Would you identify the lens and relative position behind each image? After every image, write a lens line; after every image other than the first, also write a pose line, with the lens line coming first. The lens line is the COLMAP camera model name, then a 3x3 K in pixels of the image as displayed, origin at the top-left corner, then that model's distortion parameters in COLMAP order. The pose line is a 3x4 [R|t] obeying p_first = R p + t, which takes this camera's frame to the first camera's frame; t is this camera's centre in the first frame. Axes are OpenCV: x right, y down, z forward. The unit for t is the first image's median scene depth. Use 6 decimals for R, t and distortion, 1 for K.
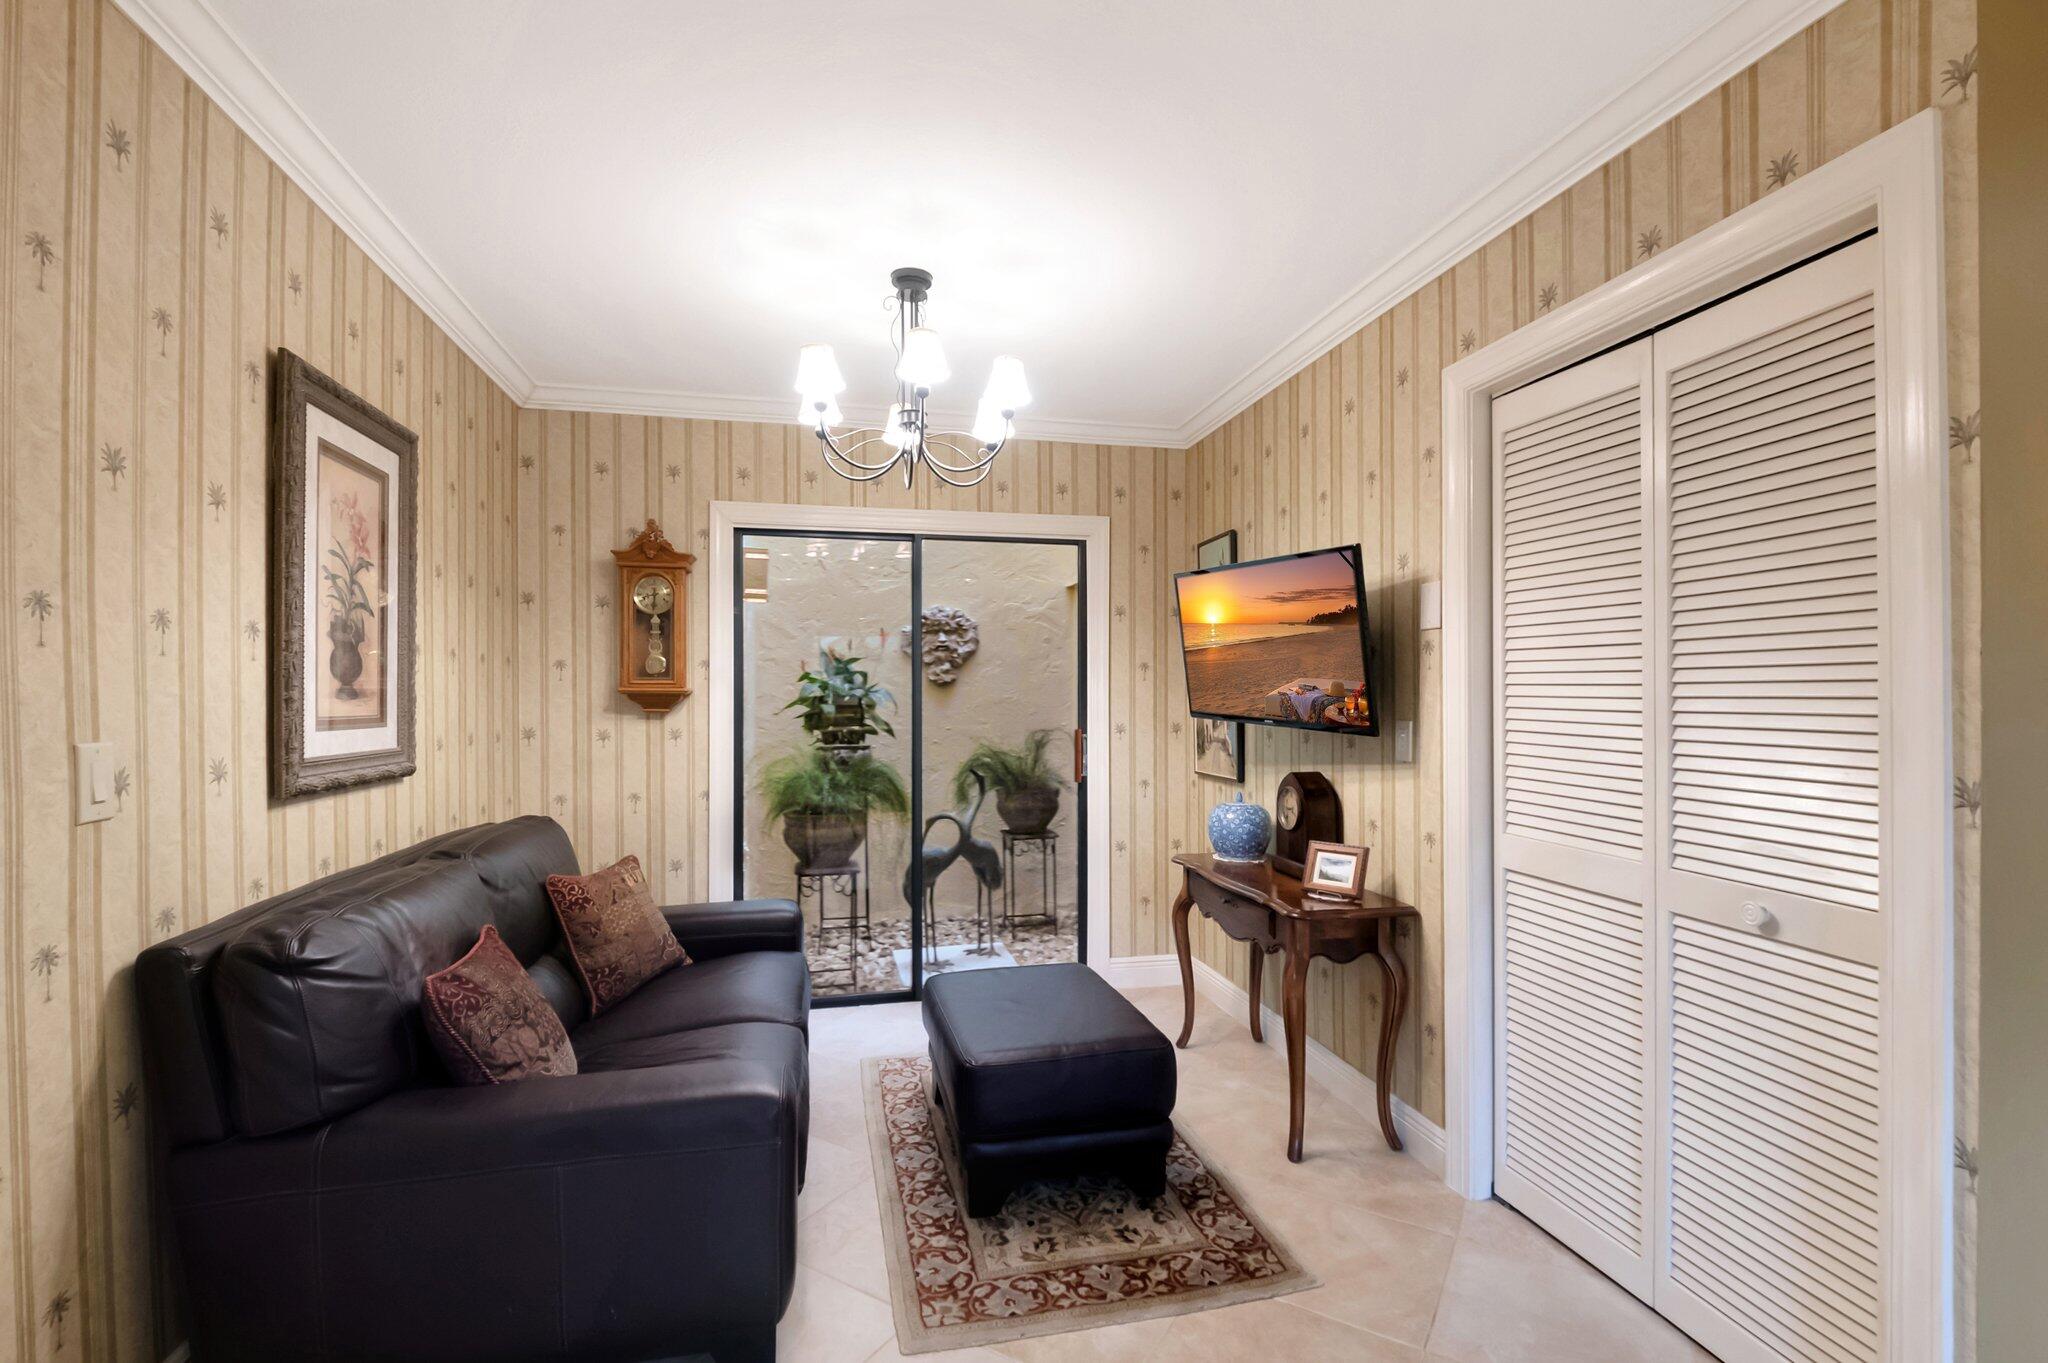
lens RADIAL K [[910.2, 0, 1030.5], [0, 910.2, 695.7], [0, 0, 1]] dist [0.015304, -0.023542]
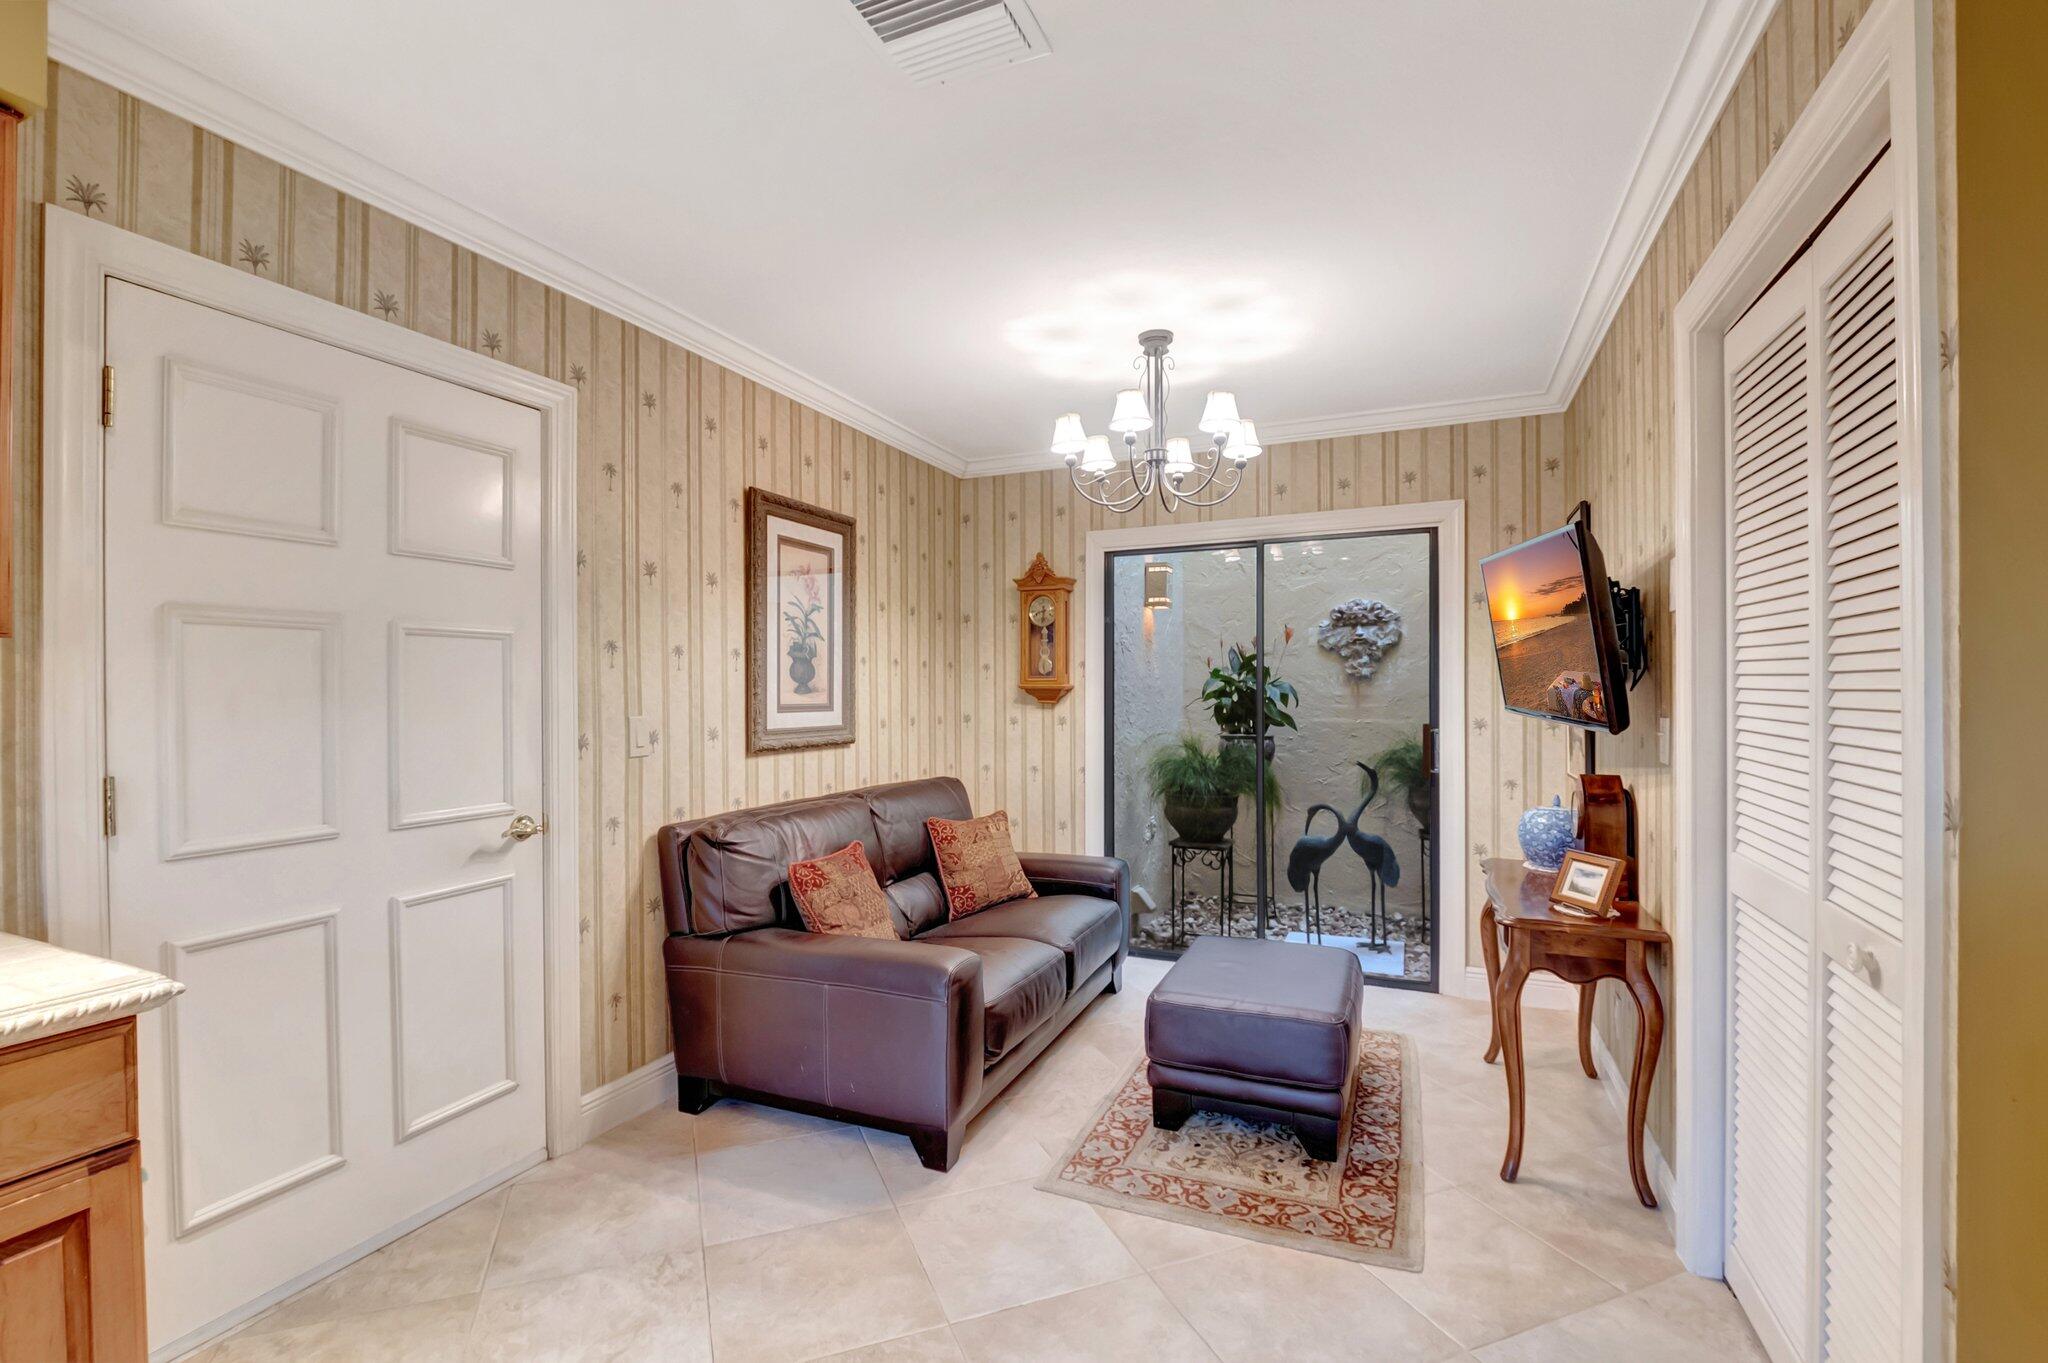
lens RADIAL K [[900.6, 0, 1020.5], [0, 900.6, 693.6], [0, 0, 1]] dist [0.002619, -0.021944]
pose [[0.805554, -0.001170, -0.592521, 0.410627], [0.004174, 0.999984, 0.003701, -0.000422], [0.592507, -0.005455, 0.805547, -0.041930]]
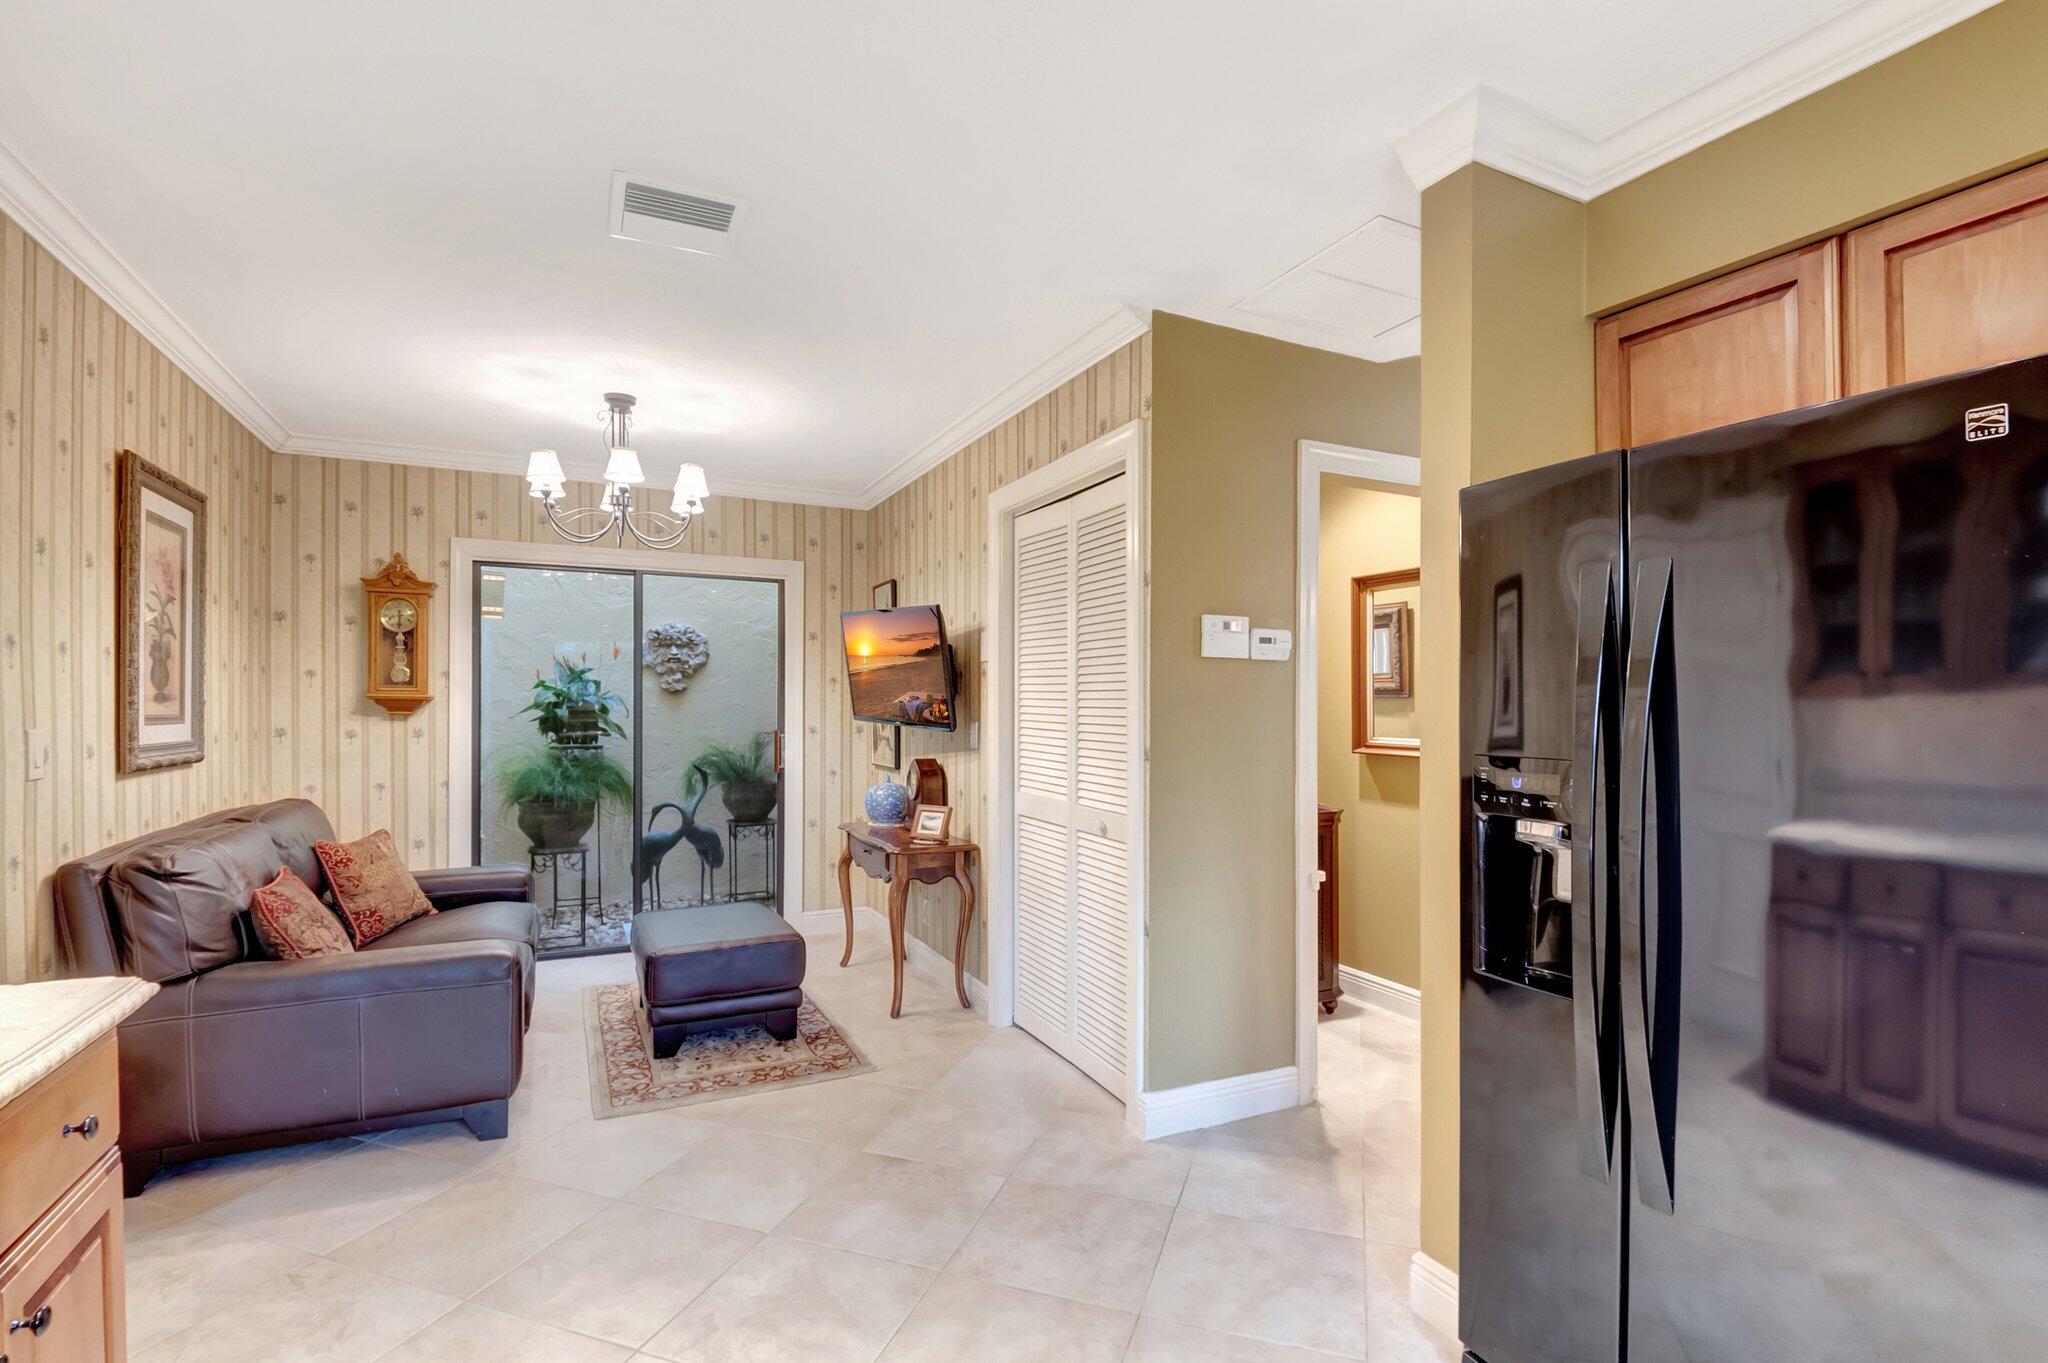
lens RADIAL K [[927.9, 0, 1027.5], [0, 927.9, 705.2], [0, 0, 1]] dist [0.013537, -0.024977]
pose [[0.973118, 0.006253, 0.230224, 0.141153], [-0.006730, 0.999977, 0.001289, -0.001746], [-0.230211, -0.002804, 0.973137, -0.489341]]
